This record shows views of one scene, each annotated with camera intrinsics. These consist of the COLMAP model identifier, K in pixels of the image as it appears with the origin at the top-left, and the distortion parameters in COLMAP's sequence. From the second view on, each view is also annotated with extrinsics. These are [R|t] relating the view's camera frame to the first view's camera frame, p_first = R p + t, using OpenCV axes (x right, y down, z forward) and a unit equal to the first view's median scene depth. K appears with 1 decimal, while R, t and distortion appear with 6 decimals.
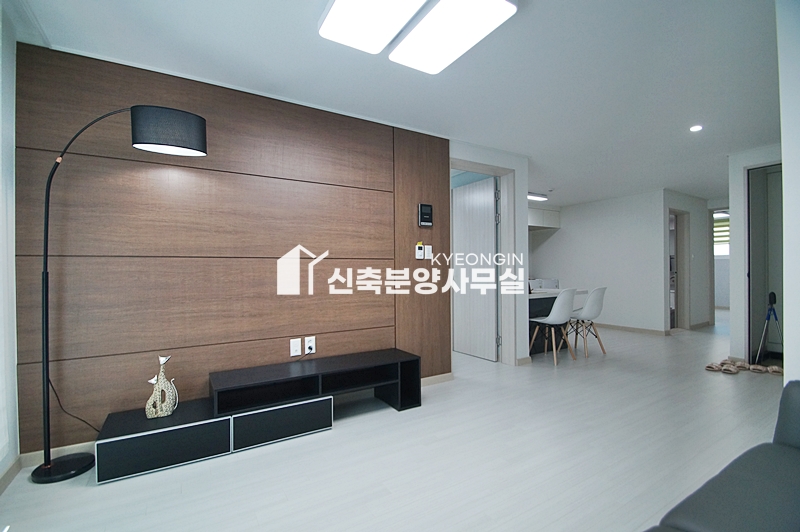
lens RADIAL K [[347.2, 0, 394.6], [0, 347.2, 271.4], [0, 0, 1]] dist [-0.005104, -0.000582]
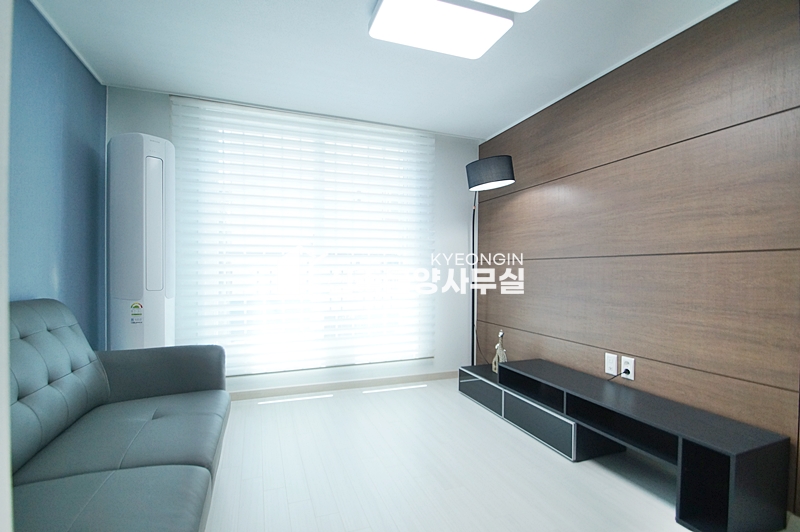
lens RADIAL K [[383.7, 0, 398.3], [0, 383.7, 269.1], [0, 0, 1]] dist [0.000561, -0.000152]
pose [[-0.188670, 0.009067, -0.981999, 0.709976], [0.003373, 0.999957, 0.008585, -0.017959], [0.982035, -0.001692, -0.188693, 0.672248]]
